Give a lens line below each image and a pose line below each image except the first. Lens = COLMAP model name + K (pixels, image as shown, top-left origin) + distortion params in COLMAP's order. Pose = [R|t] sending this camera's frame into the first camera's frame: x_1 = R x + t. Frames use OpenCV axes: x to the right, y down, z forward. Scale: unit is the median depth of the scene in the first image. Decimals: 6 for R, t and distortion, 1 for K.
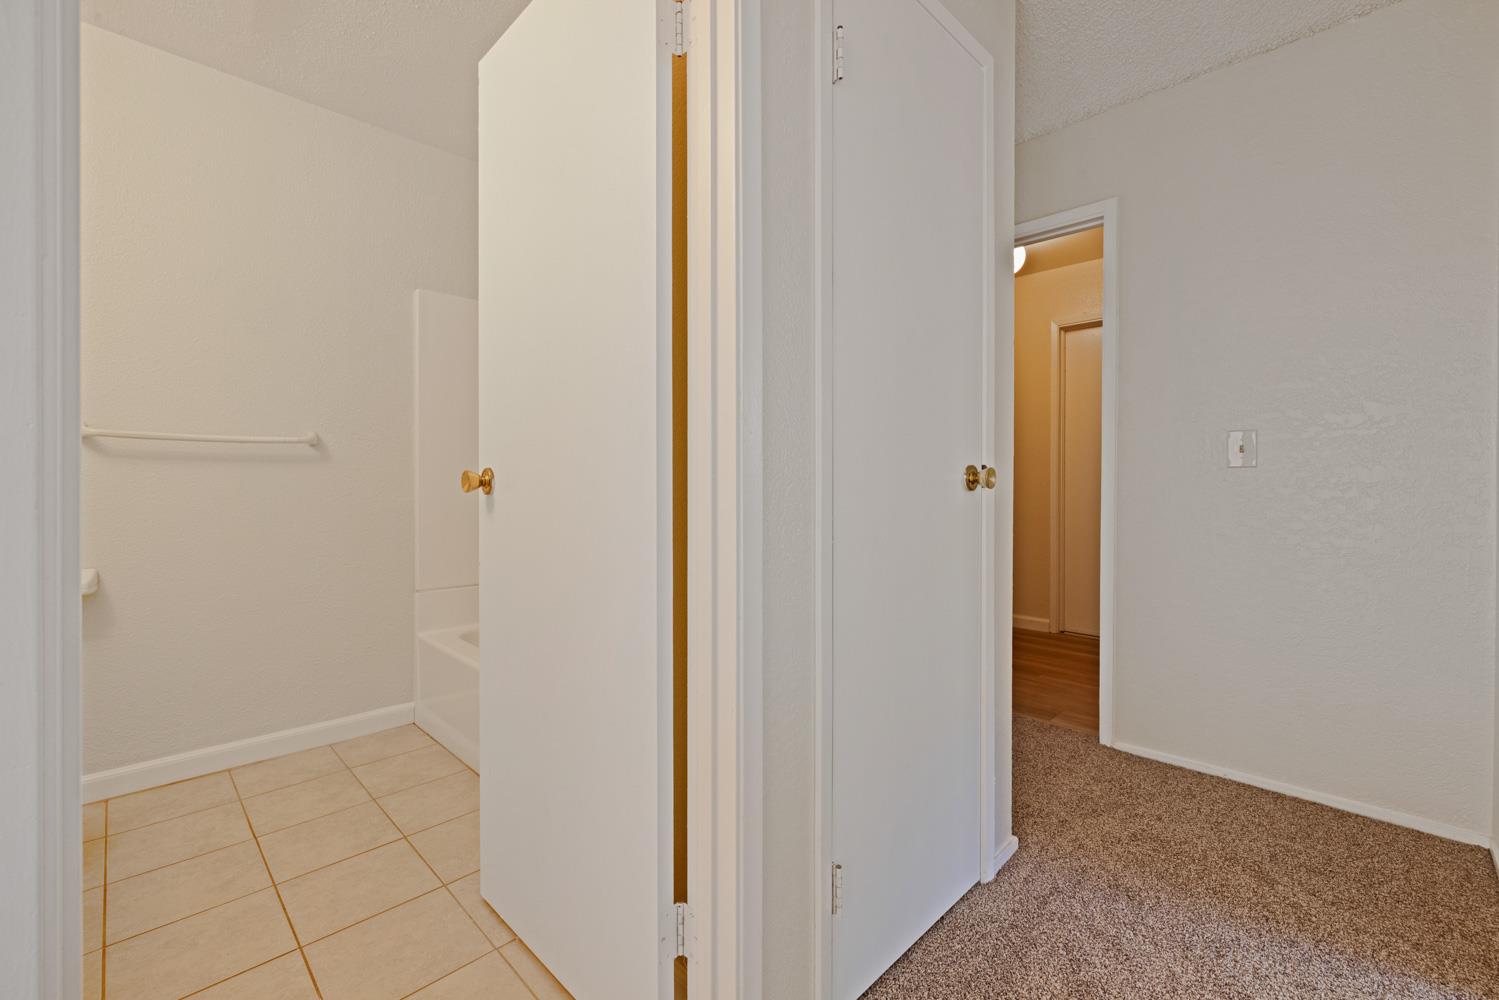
lens RADIAL K [[624.0, 0, 748.5], [0, 624.0, 491.2], [0, 0, 1]] dist [-0.004250, -0.000363]
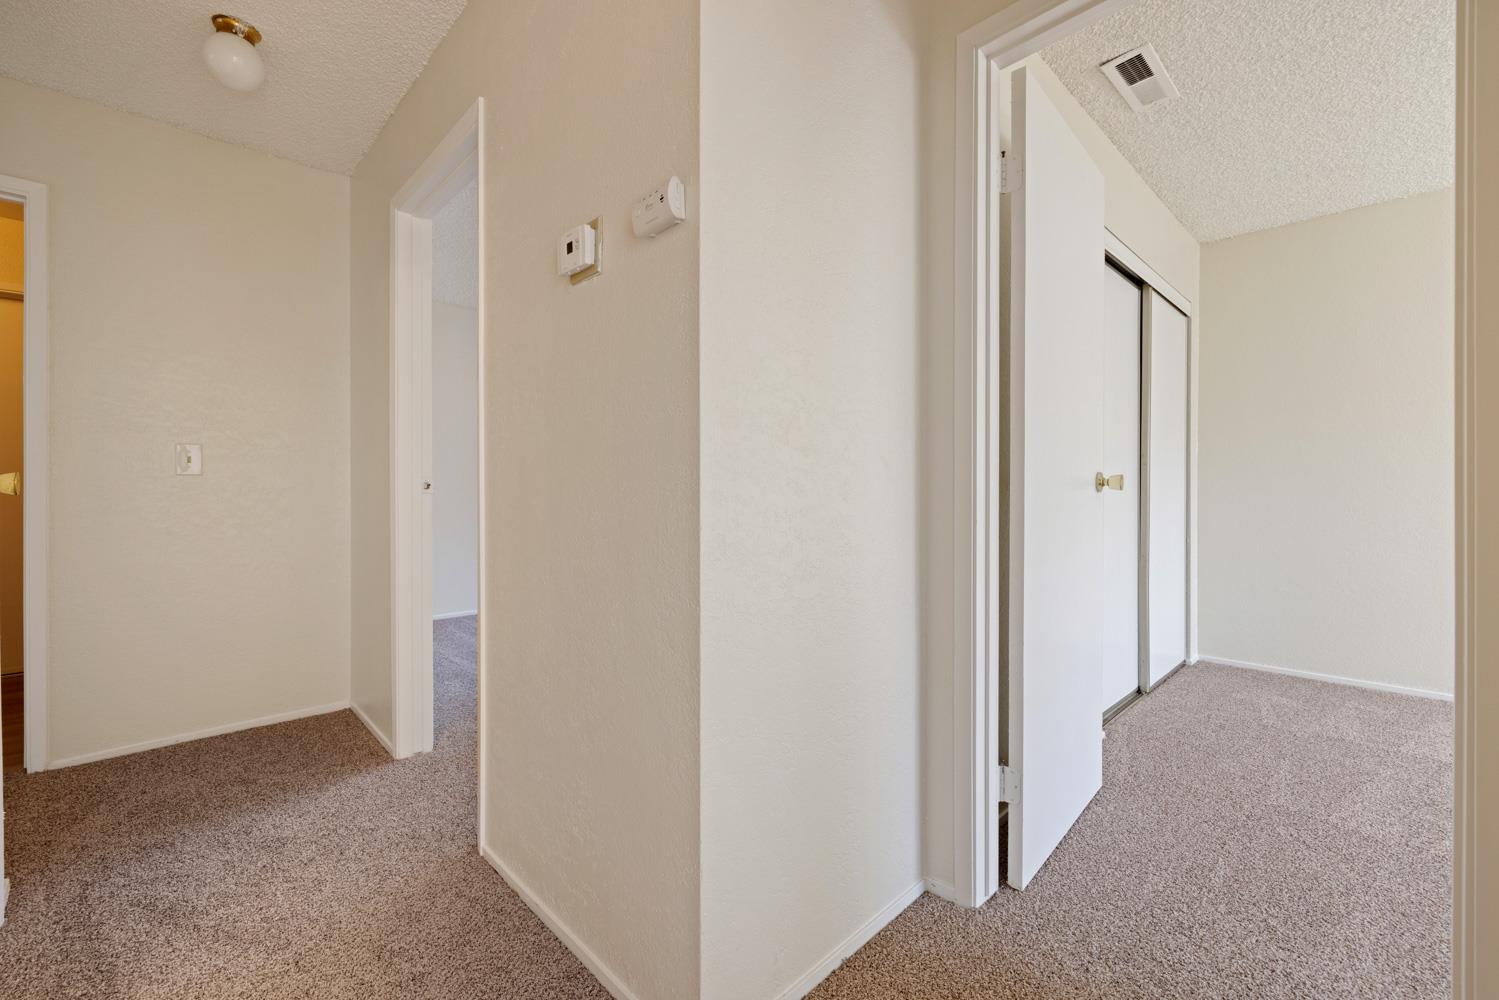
lens RADIAL K [[624.0, 0, 737.1], [0, 624.0, 493.4], [0, 0, 1]] dist [-0.004250, -0.000363]
pose [[0.026271, -0.006162, 0.999636, -0.429625], [0.012810, 0.999901, 0.005827, 0.003817], [-0.999573, 0.012652, 0.026348, -0.090473]]
